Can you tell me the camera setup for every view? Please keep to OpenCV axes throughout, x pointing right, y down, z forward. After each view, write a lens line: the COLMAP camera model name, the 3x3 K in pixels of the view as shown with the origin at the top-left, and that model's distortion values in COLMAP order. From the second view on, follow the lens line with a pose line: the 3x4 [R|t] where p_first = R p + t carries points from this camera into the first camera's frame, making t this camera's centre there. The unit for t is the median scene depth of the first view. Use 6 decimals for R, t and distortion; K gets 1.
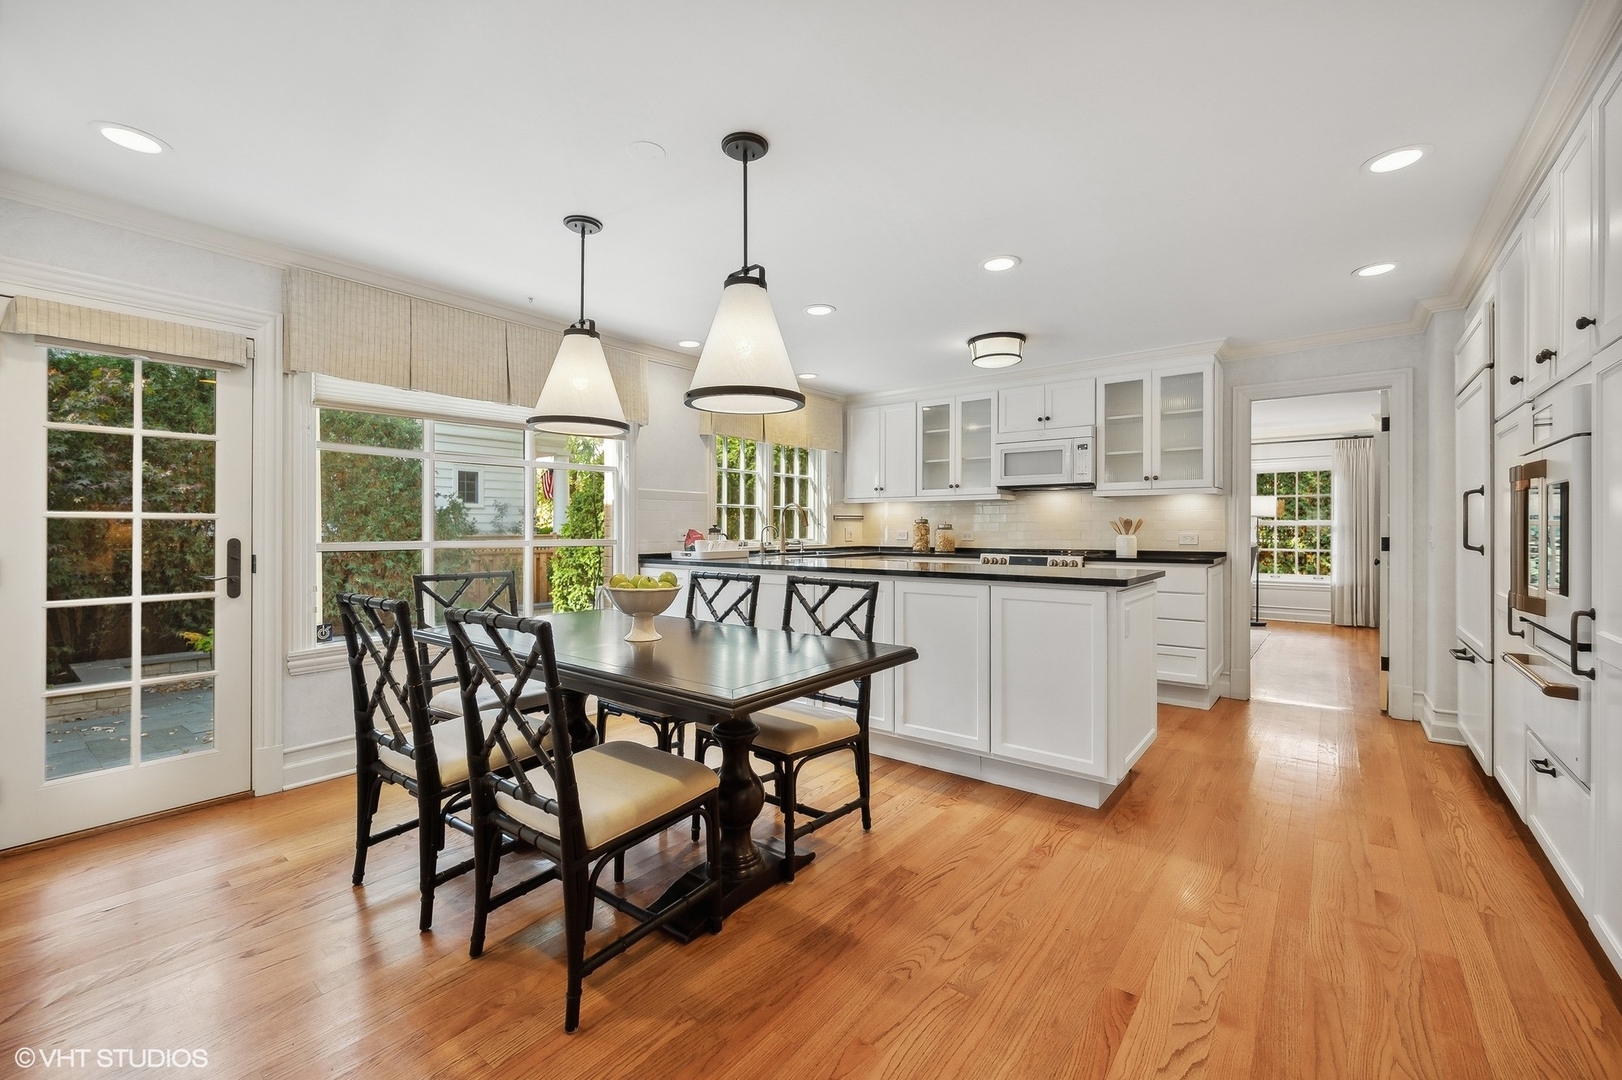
lens RADIAL K [[675.0, 0, 825.8], [0, 675.0, 527.4], [0, 0, 1]] dist [0.001364, -0.000113]
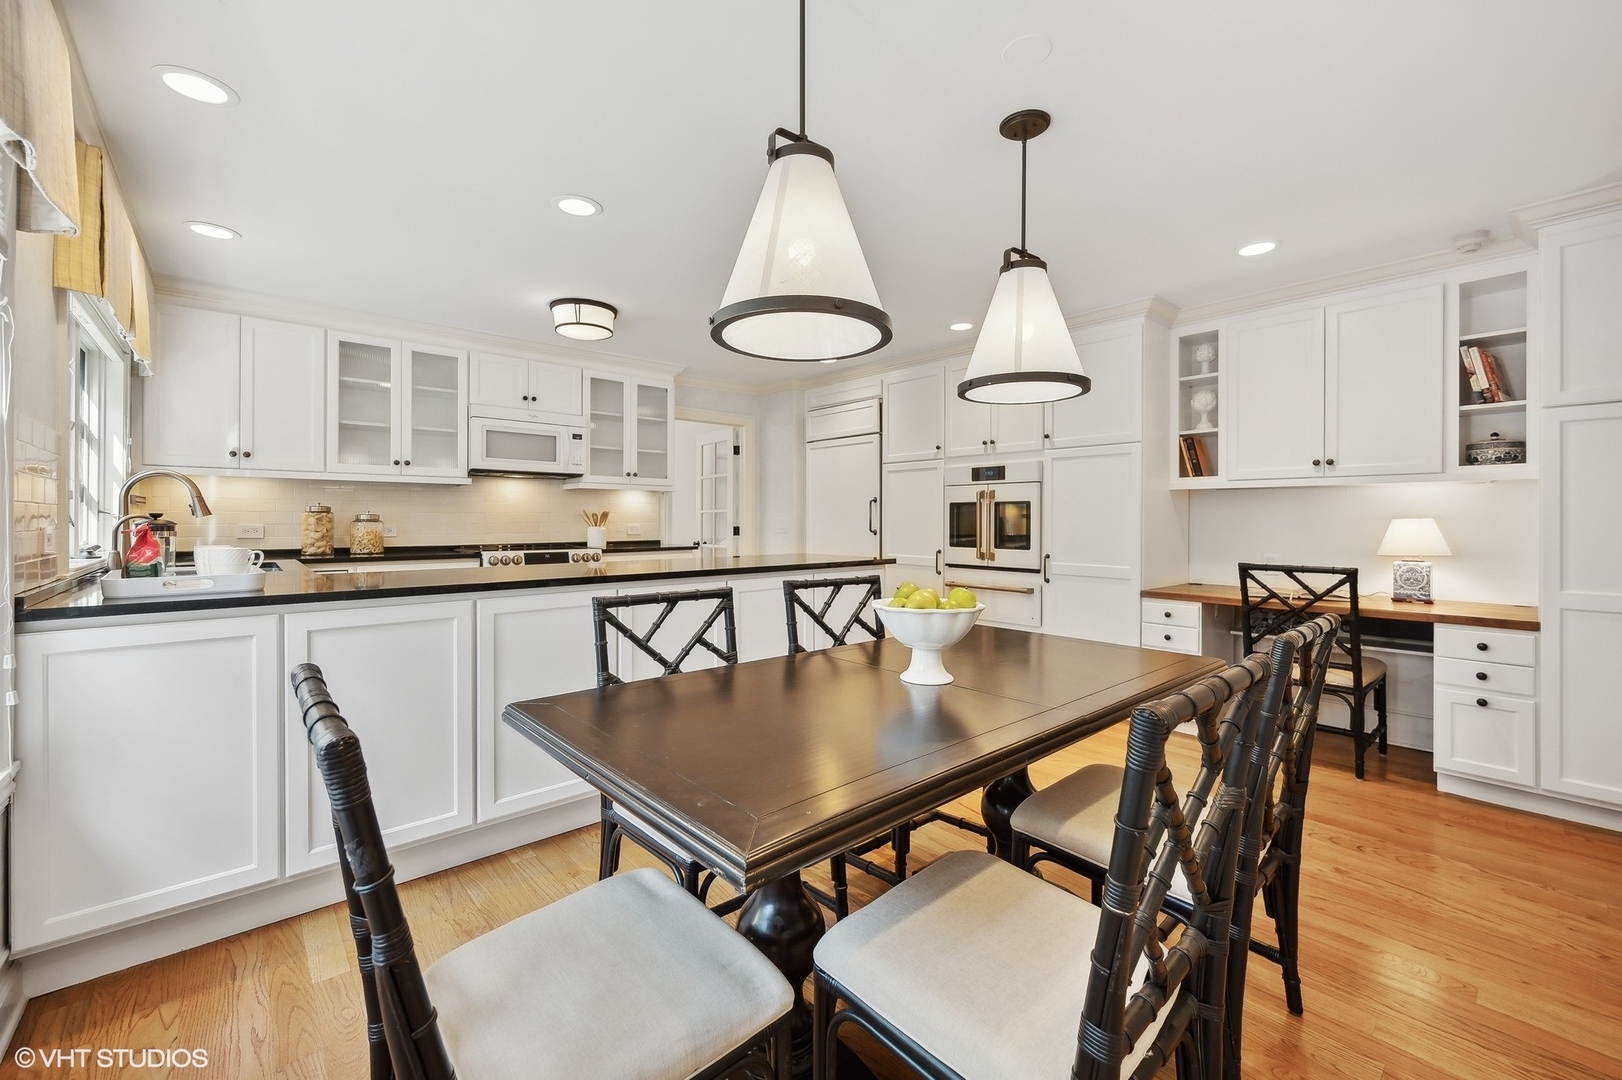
lens RADIAL K [[649.3, 0, 812.6], [0, 649.3, 517.8], [0, 0, 1]] dist [-0.000560, -0.000007]
pose [[0.196540, 0.004104, 0.980487, -0.491646], [-0.003026, 0.999989, -0.003579, -0.000127], [-0.980491, -0.002264, 0.196550, 0.504905]]
